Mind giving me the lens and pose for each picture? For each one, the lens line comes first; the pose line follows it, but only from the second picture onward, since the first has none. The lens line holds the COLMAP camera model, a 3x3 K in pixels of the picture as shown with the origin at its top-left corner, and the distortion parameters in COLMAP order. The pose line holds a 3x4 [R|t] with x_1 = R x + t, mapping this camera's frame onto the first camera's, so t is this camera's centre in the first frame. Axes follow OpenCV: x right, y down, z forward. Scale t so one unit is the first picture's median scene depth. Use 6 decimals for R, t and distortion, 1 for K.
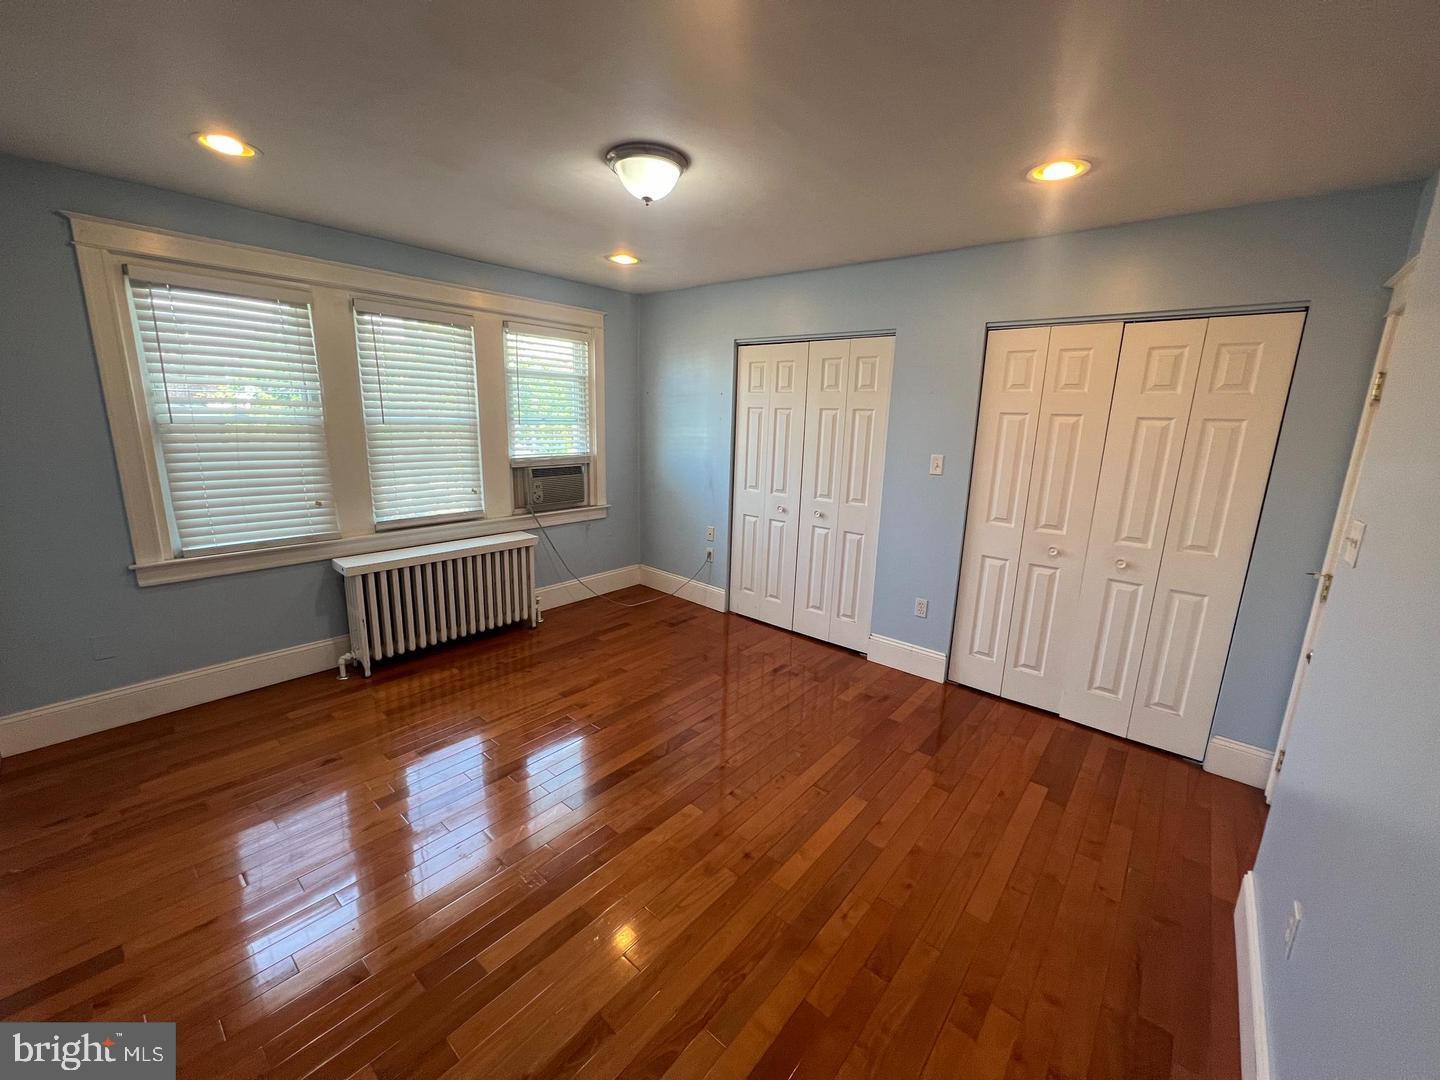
lens RADIAL K [[574.7, 0, 716.7], [0, 574.7, 535.9], [0, 0, 1]] dist [-0.002198, -0.000094]
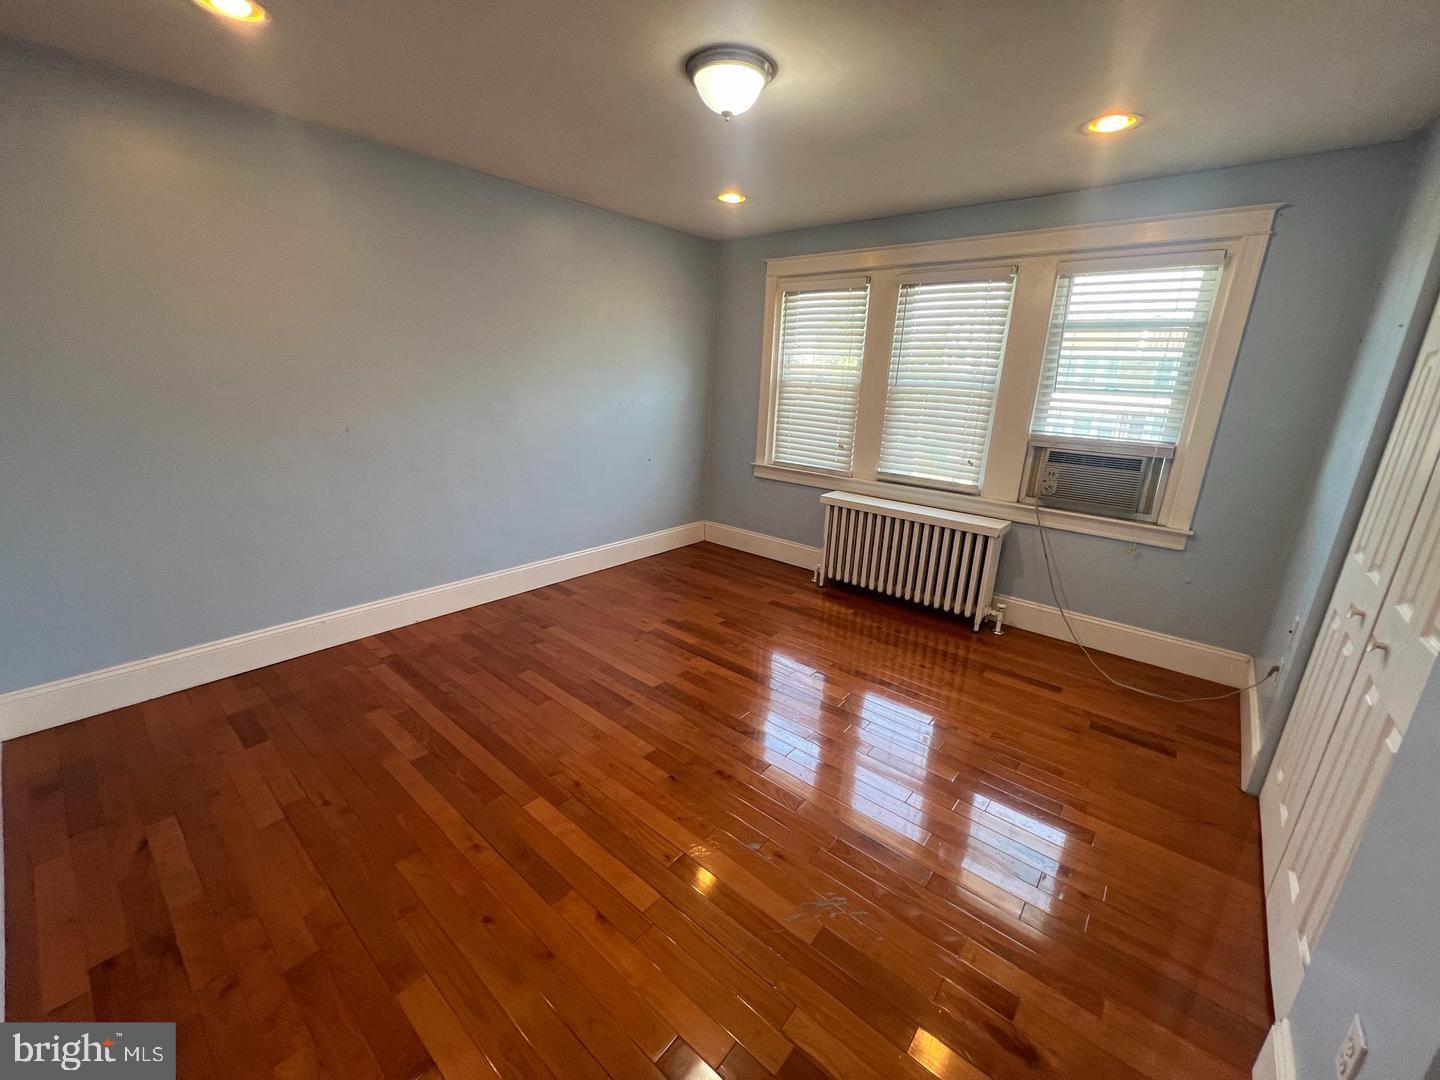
lens RADIAL K [[589.9, 0, 682.3], [0, 589.9, 536.7], [0, 0, 1]] dist [-0.000485, -0.000044]
pose [[-0.030852, 0.251287, -0.967421, 0.521873], [-0.239425, 0.937845, 0.251241, -0.091479], [0.970424, 0.239377, 0.031230, 0.533178]]
